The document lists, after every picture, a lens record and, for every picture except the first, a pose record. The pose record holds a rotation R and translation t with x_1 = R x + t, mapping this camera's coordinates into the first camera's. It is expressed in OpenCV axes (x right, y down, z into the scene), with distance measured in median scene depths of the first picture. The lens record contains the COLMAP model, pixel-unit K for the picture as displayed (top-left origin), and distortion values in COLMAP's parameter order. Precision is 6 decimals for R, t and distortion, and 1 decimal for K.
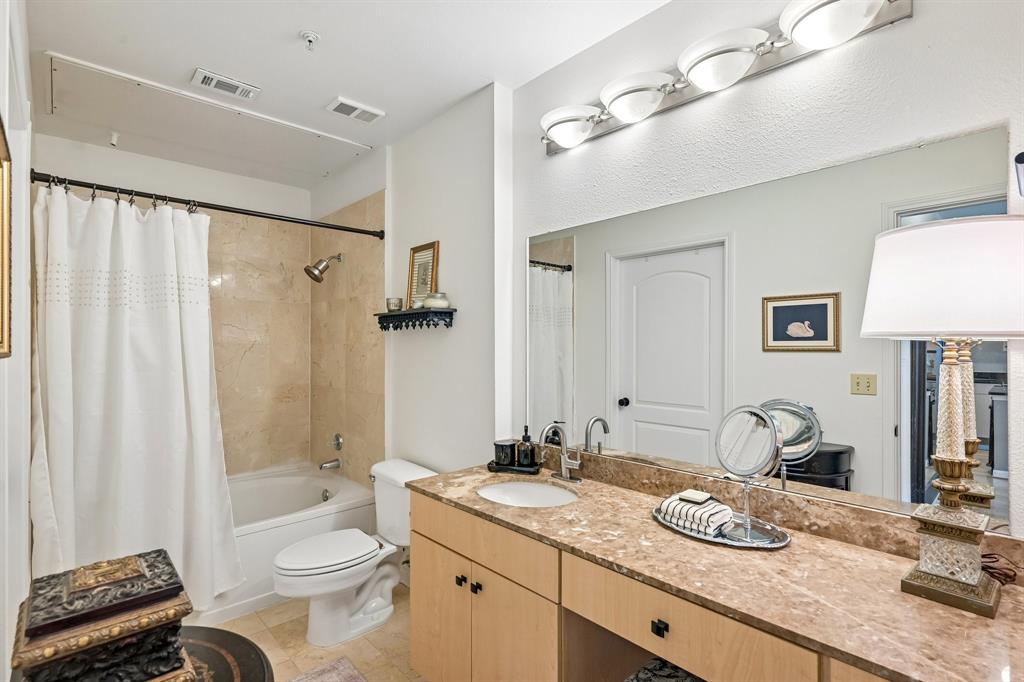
lens RADIAL K [[481.4, 0, 514.4], [0, 481.4, 345.6], [0, 0, 1]] dist [0.001536, 0.000820]
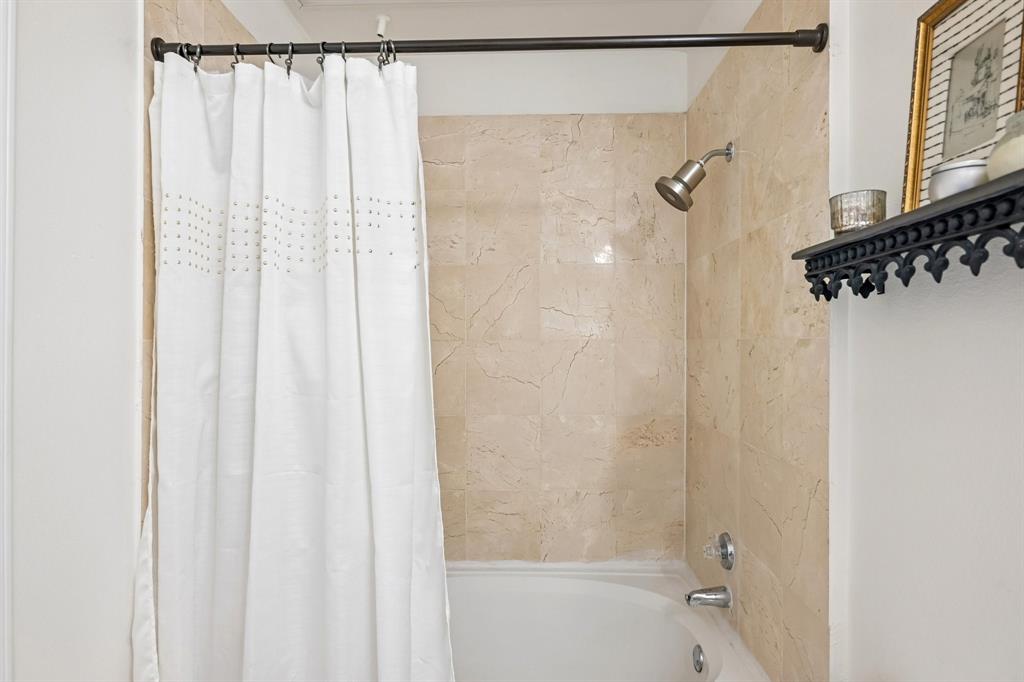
lens RADIAL K [[594.5, 0, 514.8], [0, 594.5, 343.9], [0, 0, 1]] dist [-0.012690, 0.000119]
pose [[0.706199, 0.003543, -0.708005, -0.114800], [-0.003064, 0.999993, 0.001949, -0.000338], [0.708007, 0.000793, 0.706205, 0.489203]]
